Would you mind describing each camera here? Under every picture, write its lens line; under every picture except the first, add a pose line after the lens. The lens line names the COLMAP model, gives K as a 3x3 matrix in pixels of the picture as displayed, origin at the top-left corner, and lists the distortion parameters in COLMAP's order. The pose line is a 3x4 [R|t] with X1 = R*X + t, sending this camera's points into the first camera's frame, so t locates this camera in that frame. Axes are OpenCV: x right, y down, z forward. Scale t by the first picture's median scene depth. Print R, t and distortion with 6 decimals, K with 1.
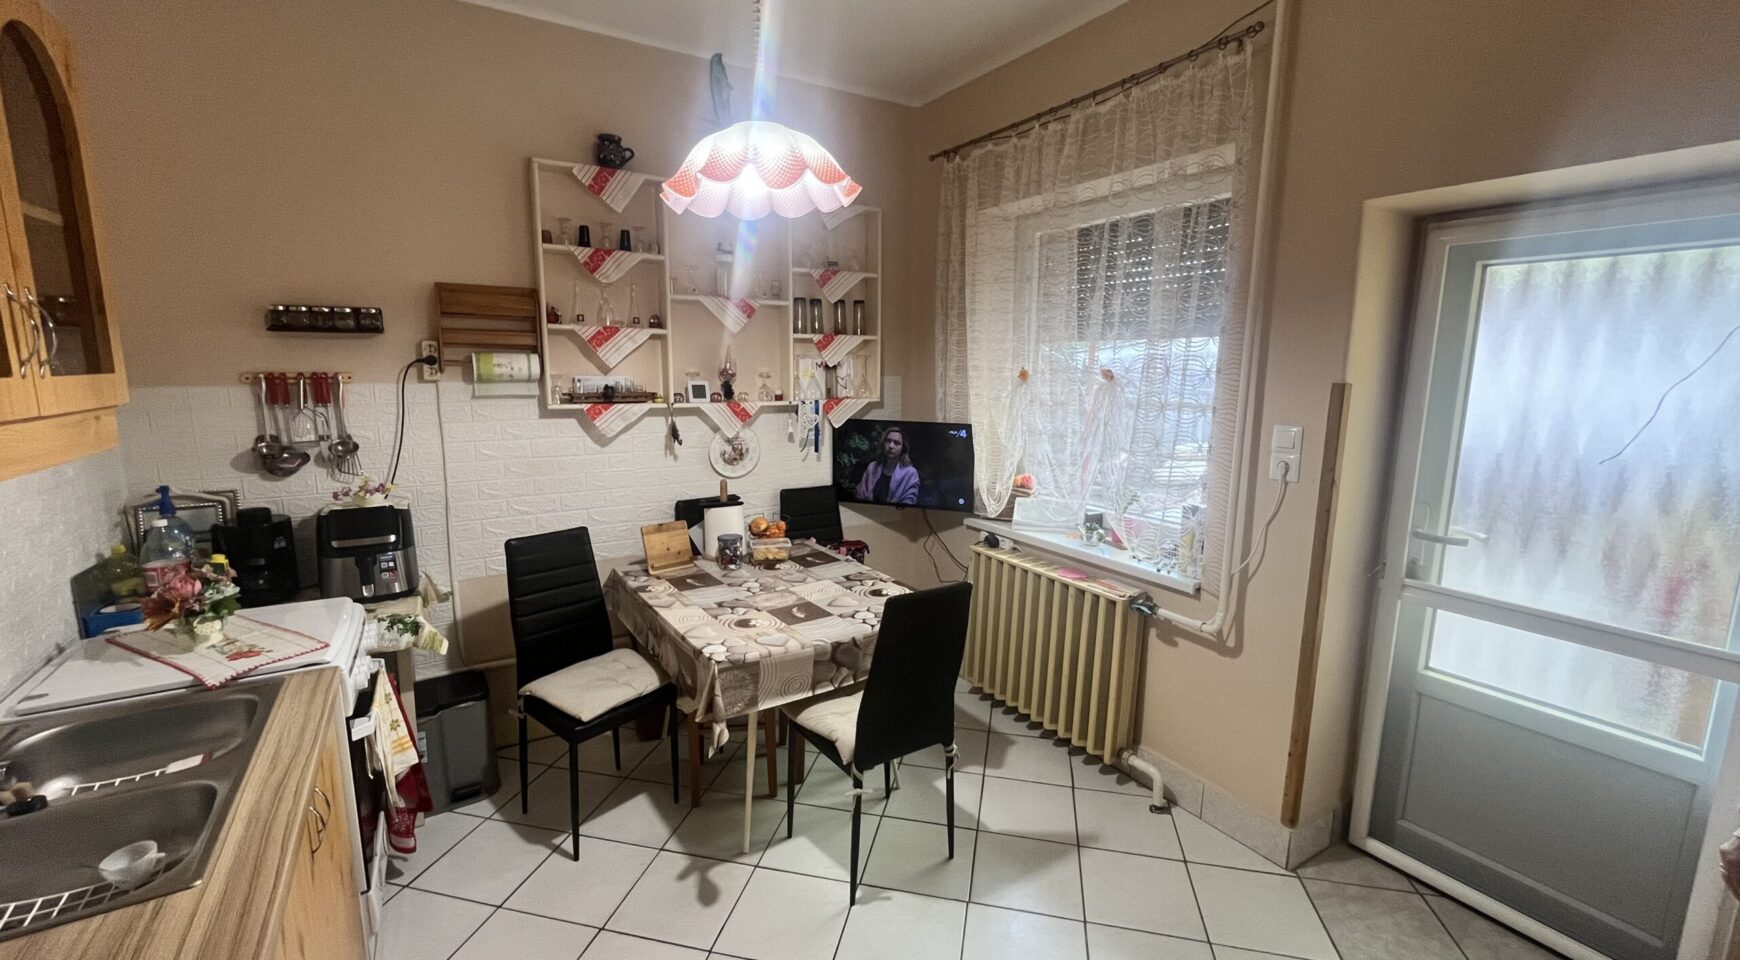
lens RADIAL K [[707.8, 0, 868.1], [0, 707.8, 480.4], [0, 0, 1]] dist [-0.001998, 0.000245]
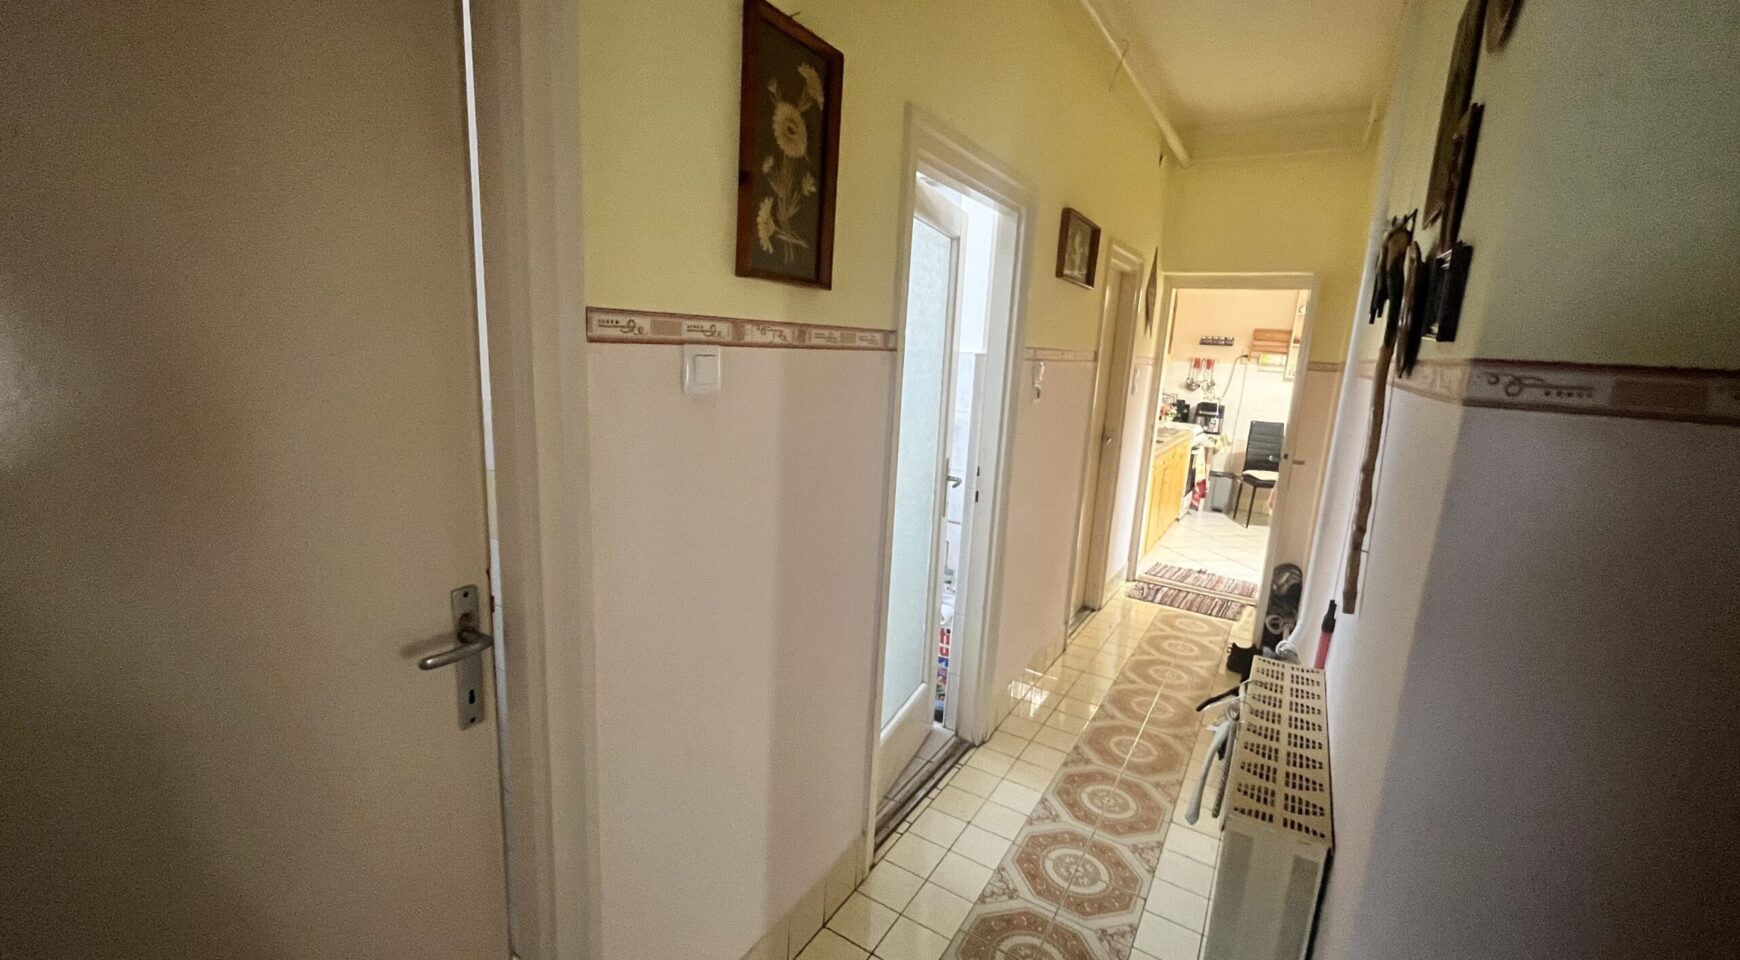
lens RADIAL K [[707.8, 0, 871.0], [0, 707.8, 477.0], [0, 0, 1]] dist [-0.001998, 0.000245]
pose [[0.437275, 0.186245, -0.879832, 1.320172], [-0.196325, 0.974494, 0.108710, 0.290773], [0.877637, 0.125197, 0.462686, -1.578714]]
